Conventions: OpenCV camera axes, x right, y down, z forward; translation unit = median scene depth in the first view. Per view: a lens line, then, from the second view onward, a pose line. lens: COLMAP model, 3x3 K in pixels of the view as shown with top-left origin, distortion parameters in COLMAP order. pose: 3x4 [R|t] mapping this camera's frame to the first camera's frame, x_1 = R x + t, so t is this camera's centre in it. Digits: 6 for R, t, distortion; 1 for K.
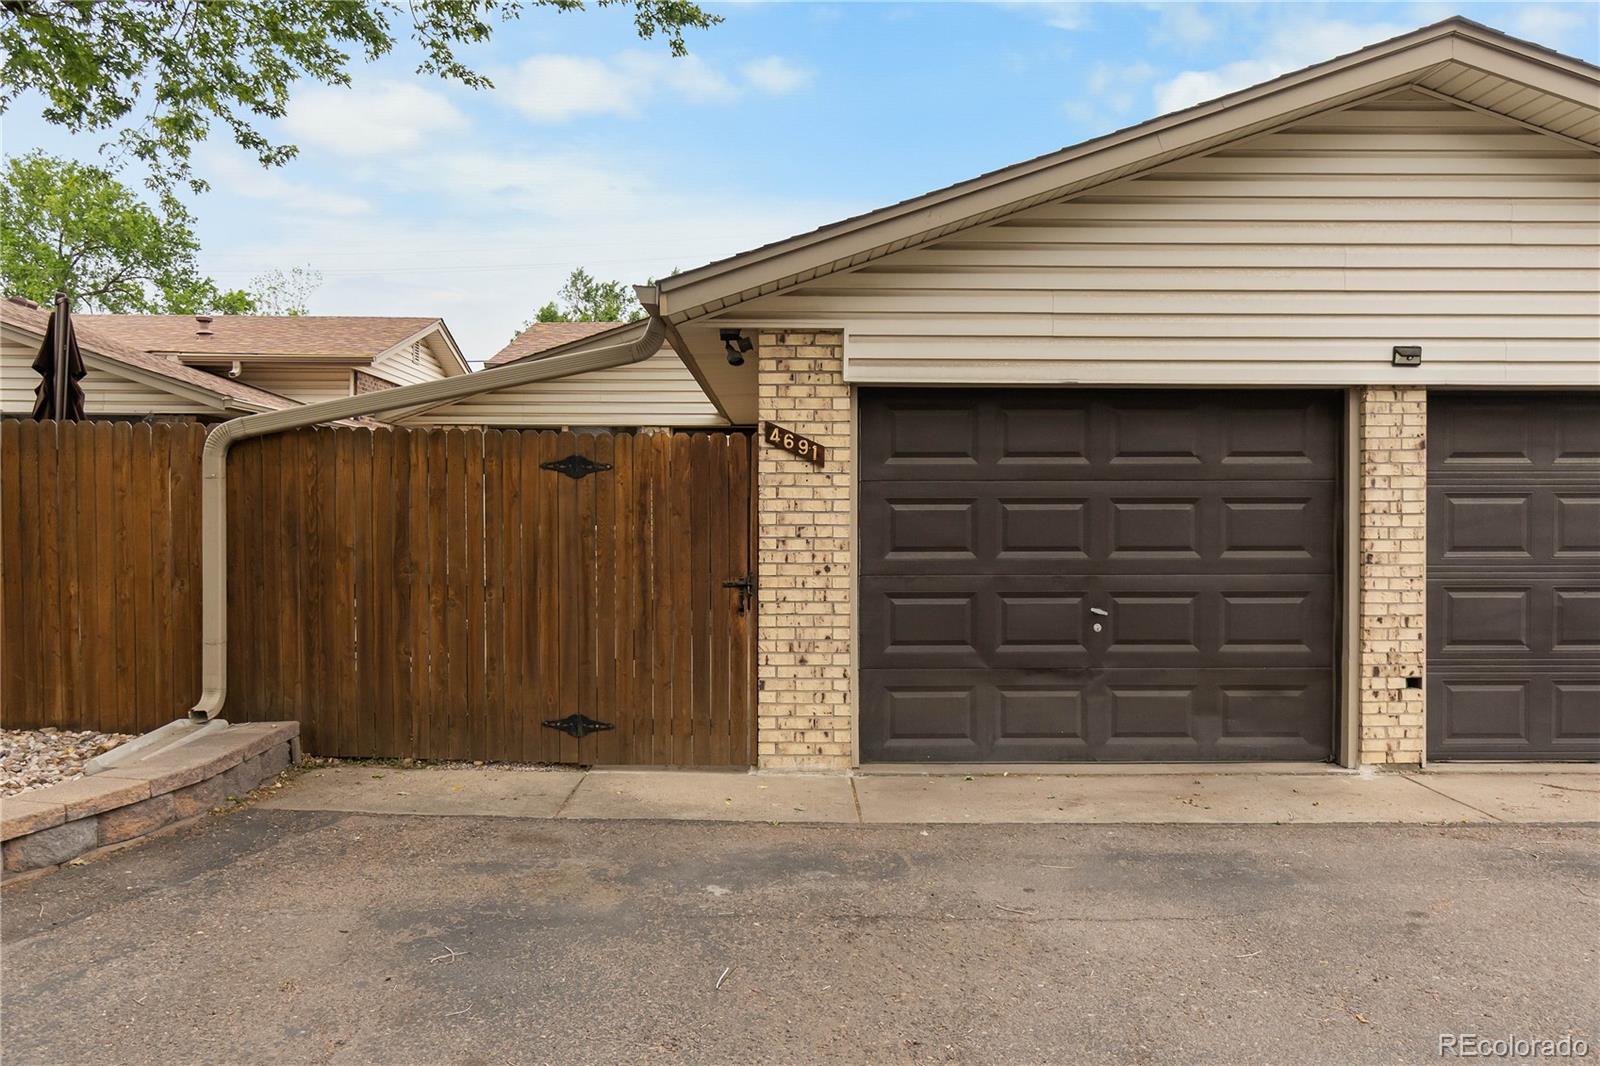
lens RADIAL K [[1174.3, 0, 800.0], [0, 1174.3, 533.0], [0, 0, 1]] dist [-0.053176, 0.000445]
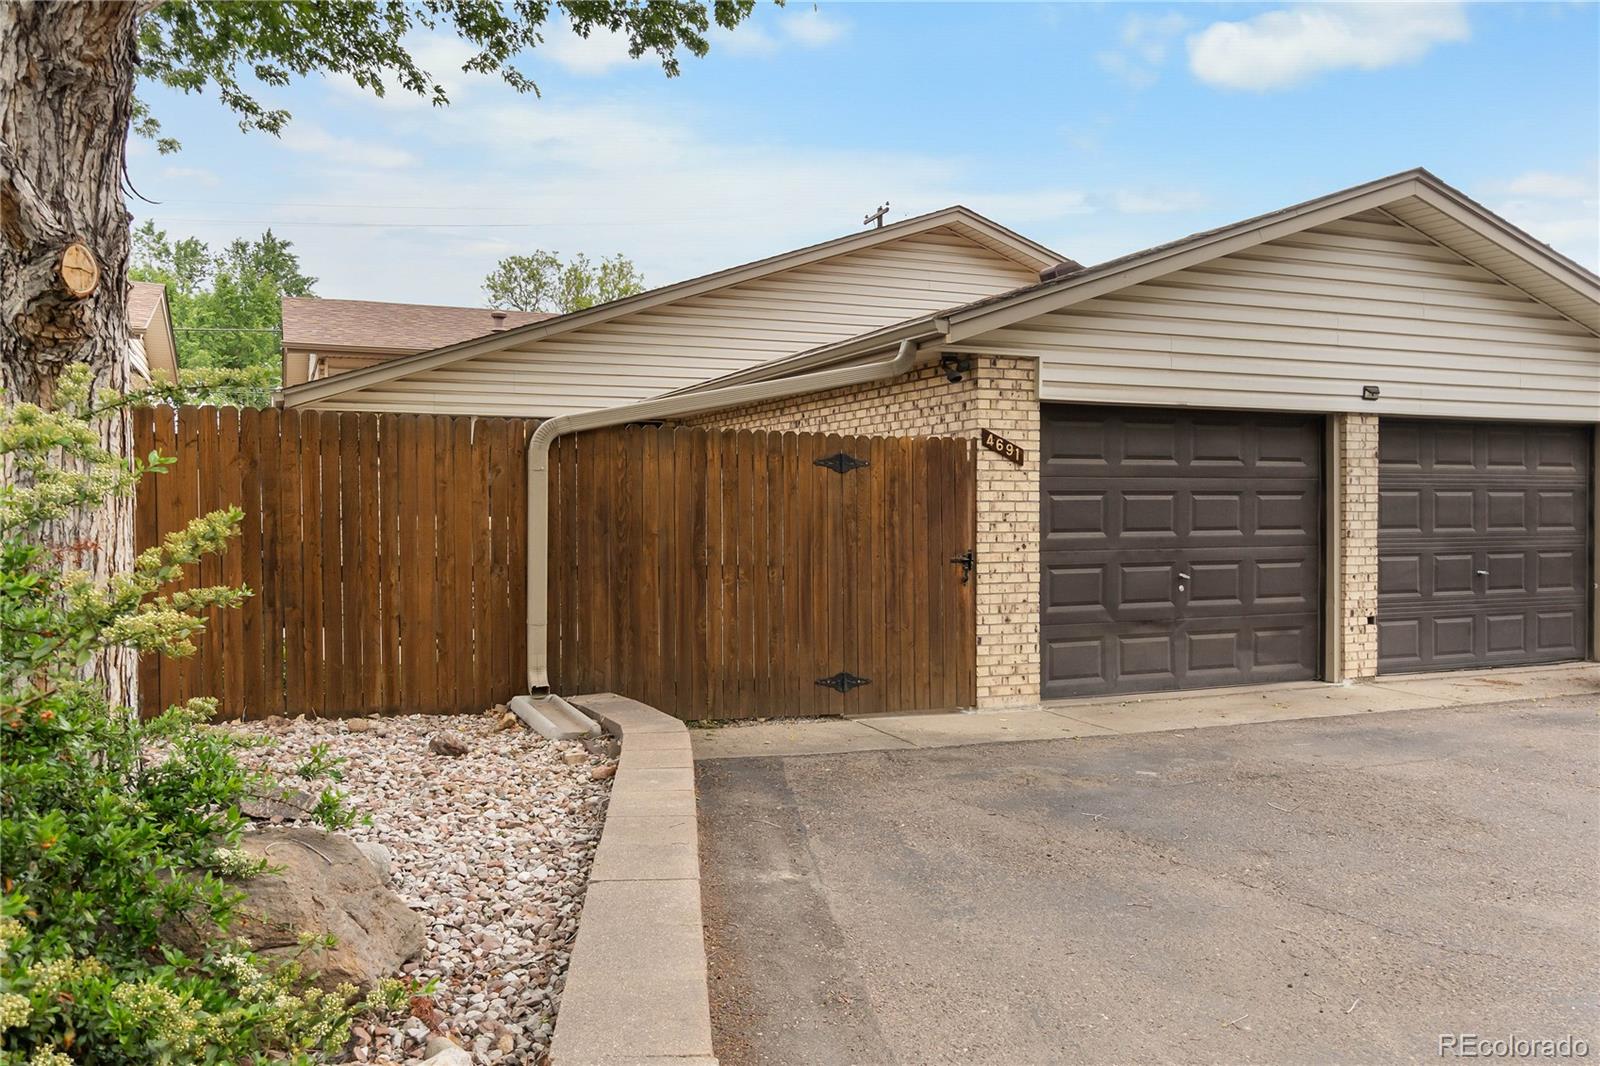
lens RADIAL K [[1237.6, 0, 800.0], [0, 1237.6, 533.0], [0, 0, 1]] dist [-0.093335, 0.000158]
pose [[0.932926, -0.010786, 0.359908, -0.678728], [0.009494, 0.999941, 0.005359, 0.006708], [-0.359944, -0.001582, 0.932973, -0.149960]]
